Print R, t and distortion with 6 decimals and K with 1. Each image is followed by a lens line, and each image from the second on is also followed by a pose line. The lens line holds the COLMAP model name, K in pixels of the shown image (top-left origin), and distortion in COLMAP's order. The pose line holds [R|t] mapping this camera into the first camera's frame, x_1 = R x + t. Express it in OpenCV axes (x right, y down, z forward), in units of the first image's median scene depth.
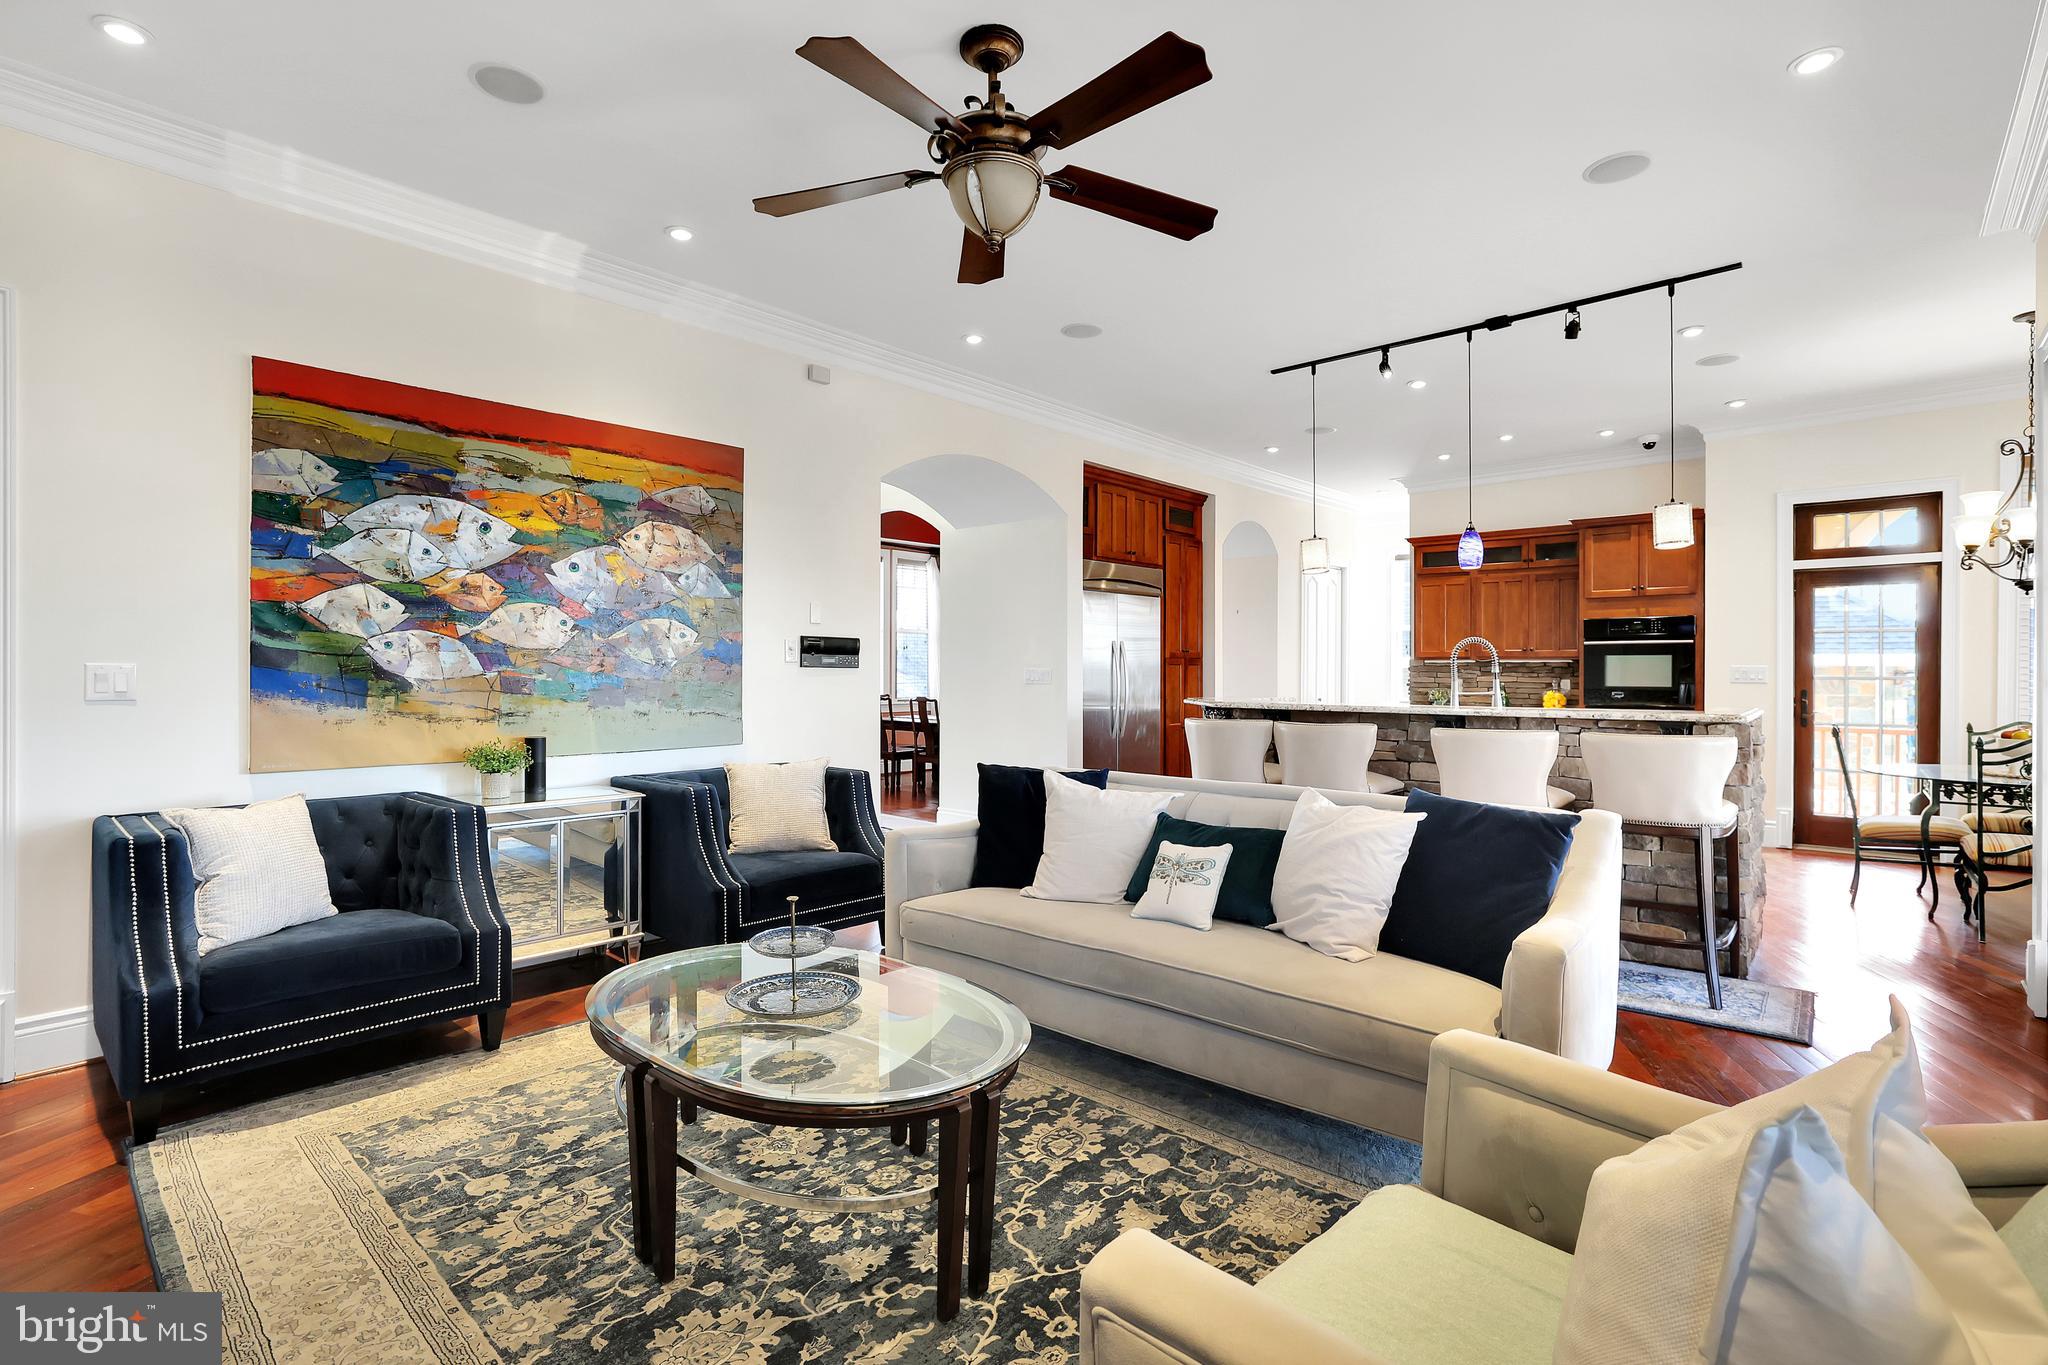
lens RADIAL K [[947.0, 0, 1021.3], [0, 947.0, 674.9], [0, 0, 1]] dist [-0.015866, 0.002019]
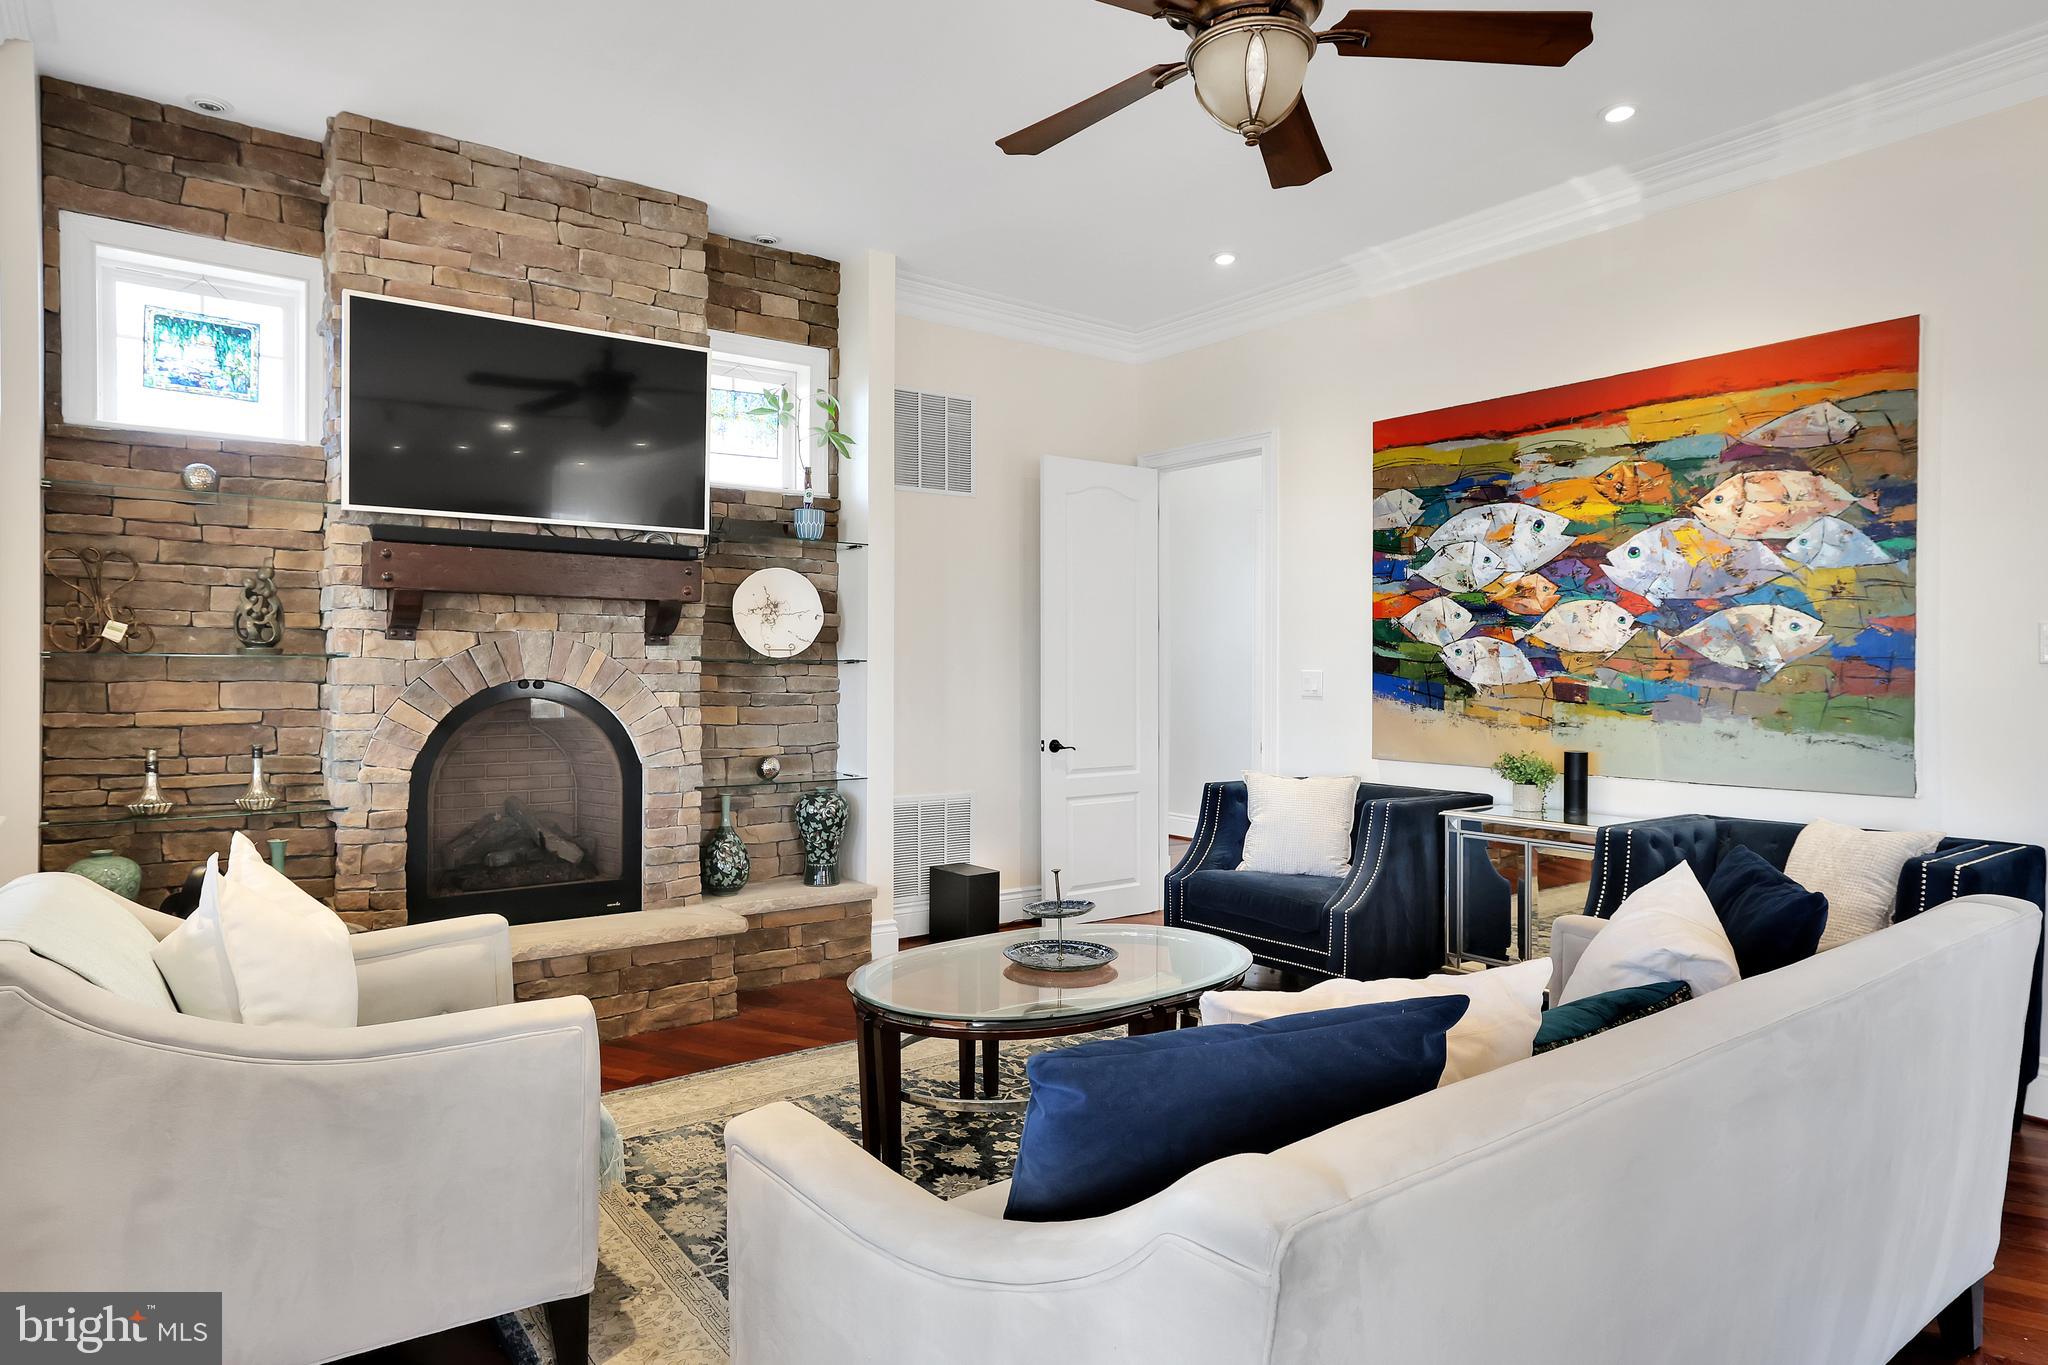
lens RADIAL K [[1270.2, 0, 1065.4], [0, 1270.2, 655.2], [0, 0, 1]] dist [0.018816, 0.005528]
pose [[-0.169273, -0.015231, -0.985451, 0.641896], [-0.009977, 0.999856, -0.013740, -0.002929], [0.985519, 0.007506, -0.169401, 0.625586]]
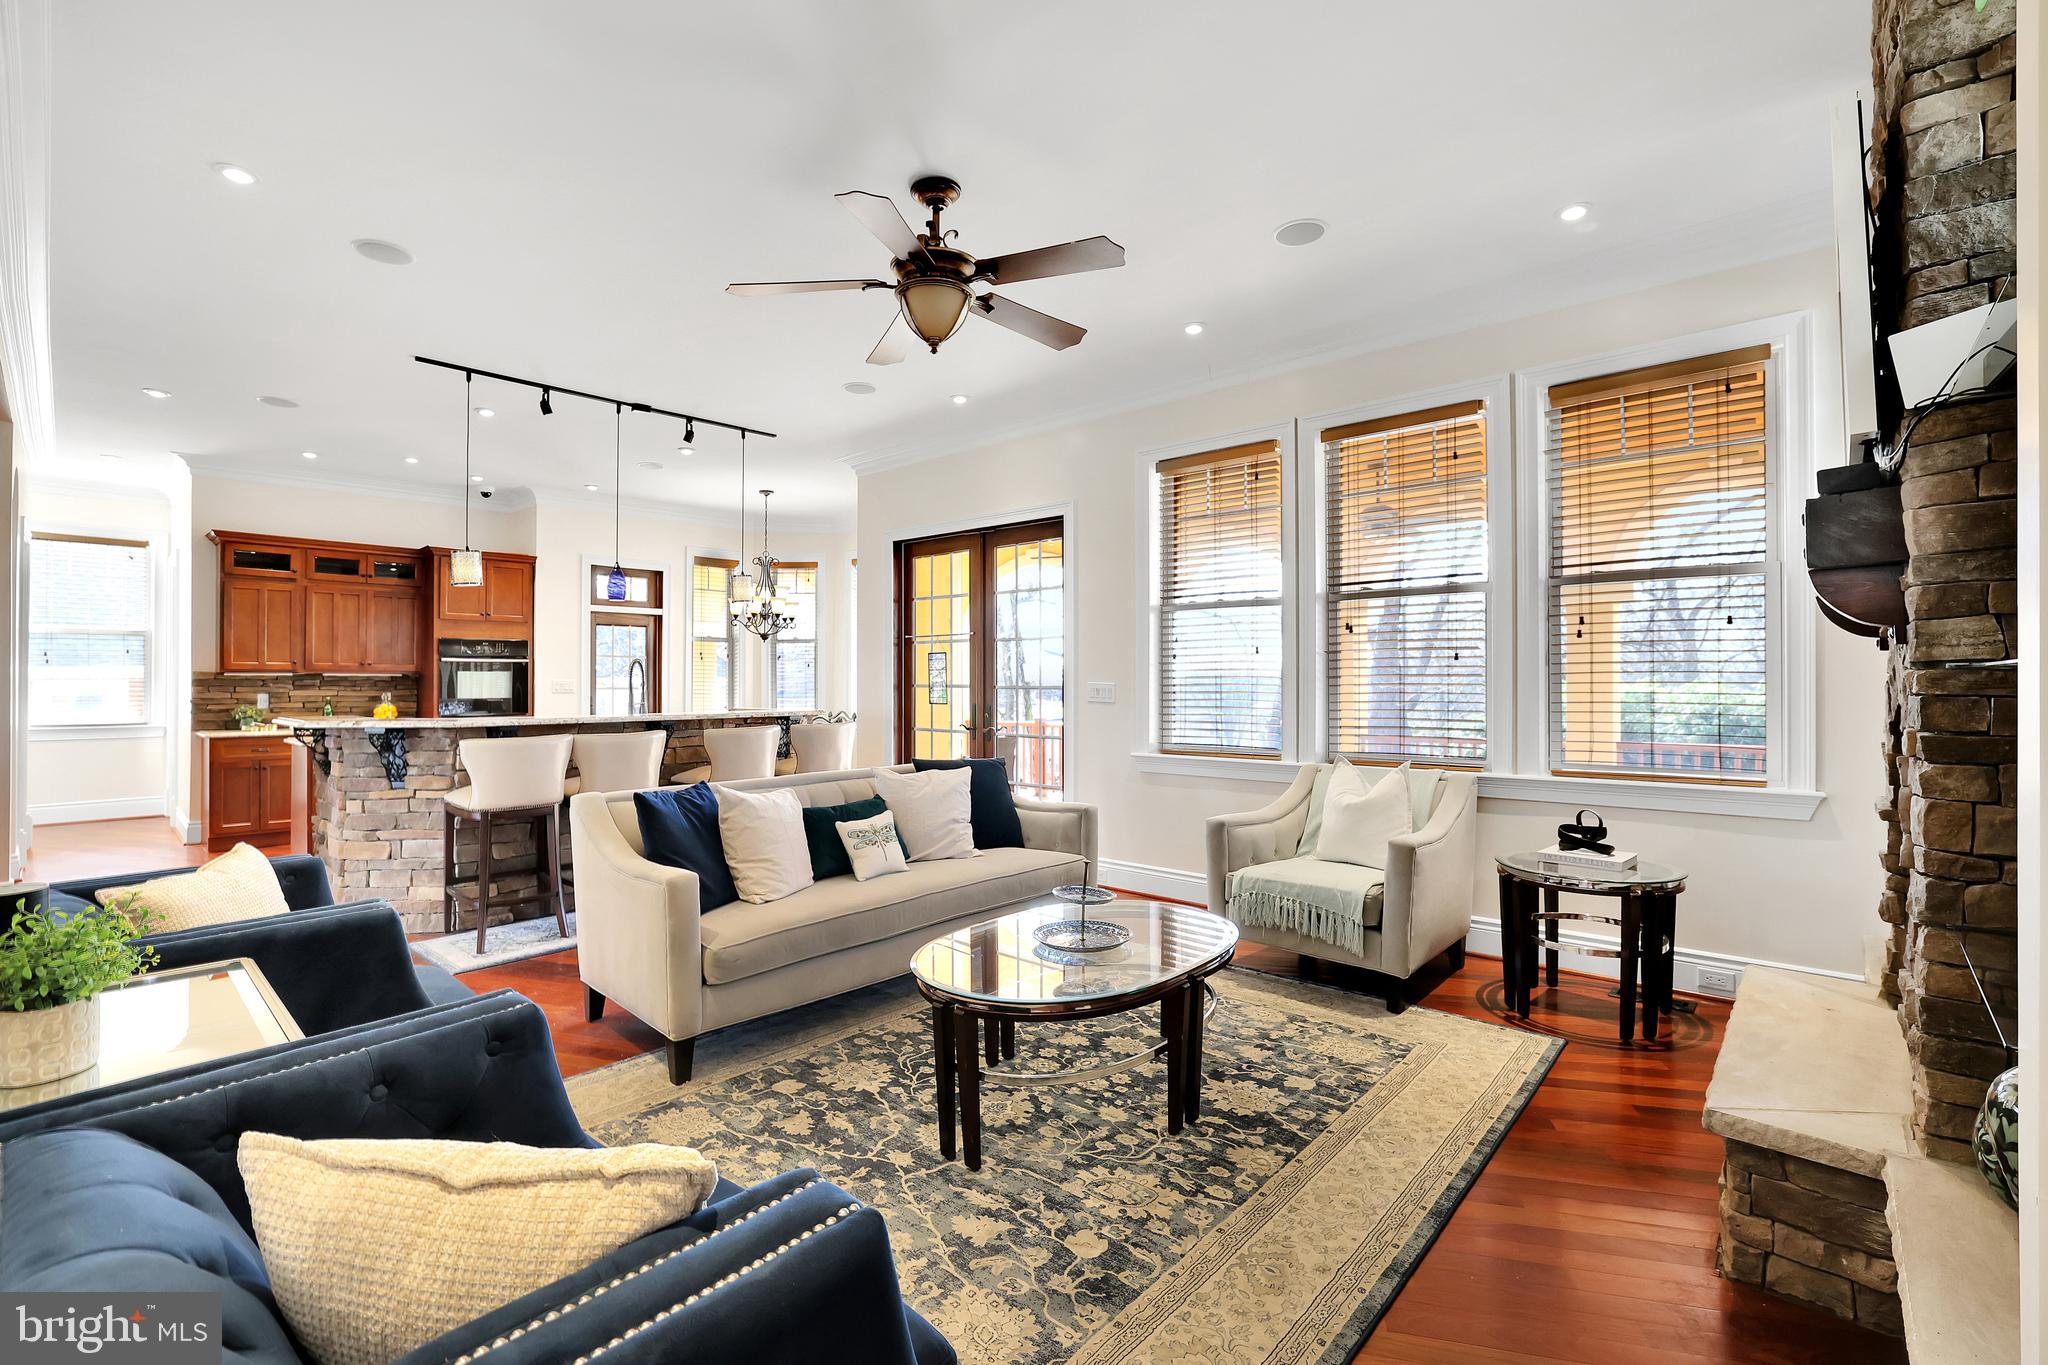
lens RADIAL K [[886.3, 0, 1020.9], [0, 886.3, 672.6], [0, 0, 1]] dist [-0.037088, 0.001812]
pose [[-0.001466, 0.008751, 0.999961, -0.702331], [0.006904, 0.999938, -0.008741, -0.006892], [-0.999975, 0.006891, -0.001526, 0.519499]]
